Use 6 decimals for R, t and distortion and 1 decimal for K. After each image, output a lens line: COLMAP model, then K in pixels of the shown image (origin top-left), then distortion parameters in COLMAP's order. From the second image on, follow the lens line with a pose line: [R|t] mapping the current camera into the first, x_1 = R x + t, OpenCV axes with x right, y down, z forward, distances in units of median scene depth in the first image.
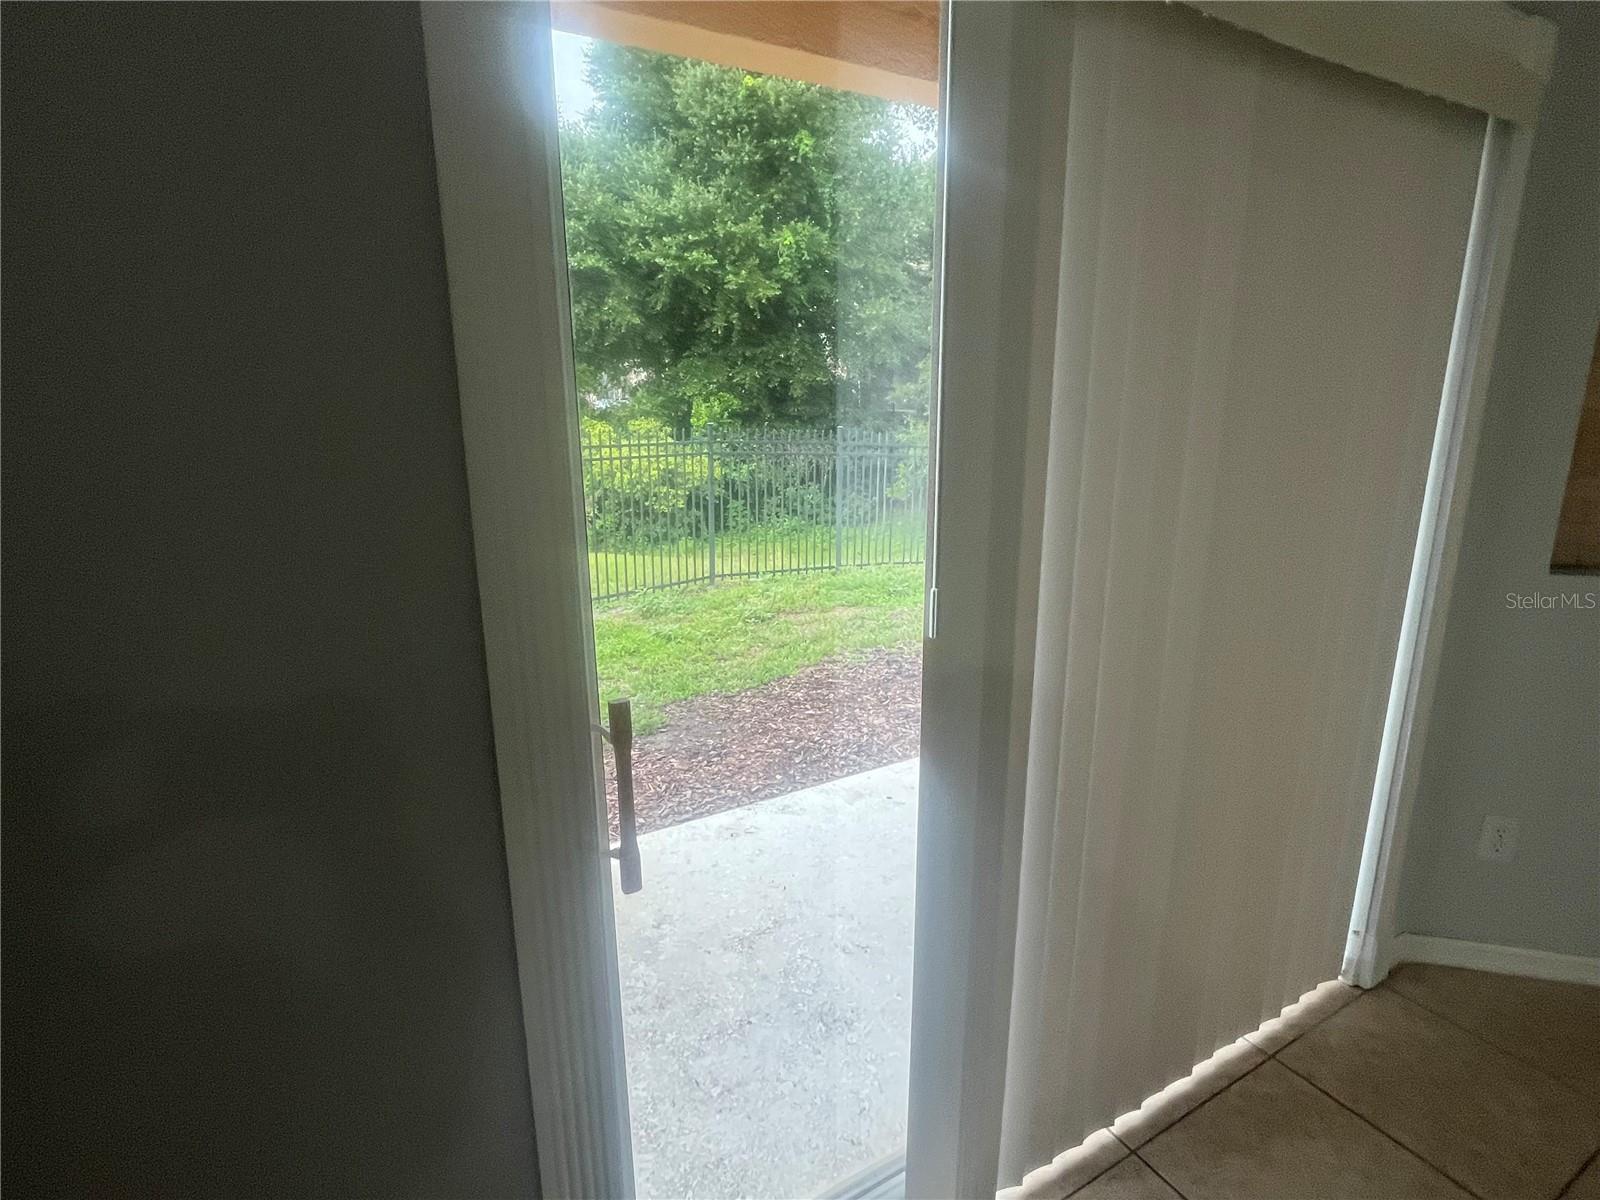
lens RADIAL K [[815.0, 0, 799.5], [0, 815.0, 604.4], [0, 0, 1]] dist [-0.001357, -0.000072]
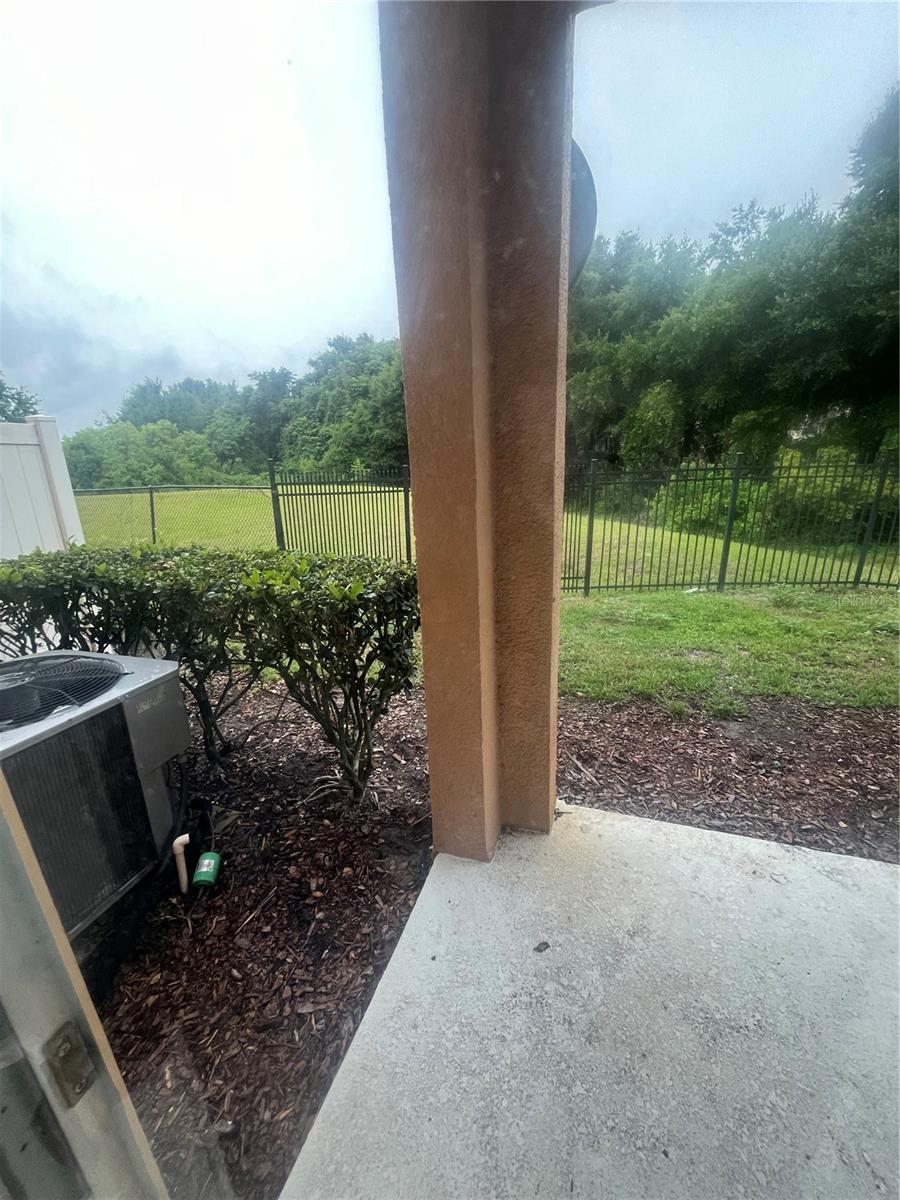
lens RADIAL K [[489.3, 0, 452.3], [0, 489.3, 601.2], [0, 0, 1]] dist [-0.000907, 0.000097]
pose [[0.673874, 0.214151, -0.707130, 0.005958], [-0.157736, 0.976707, 0.145474, -0.020873], [0.721813, 0.013509, 0.691957, 0.106713]]
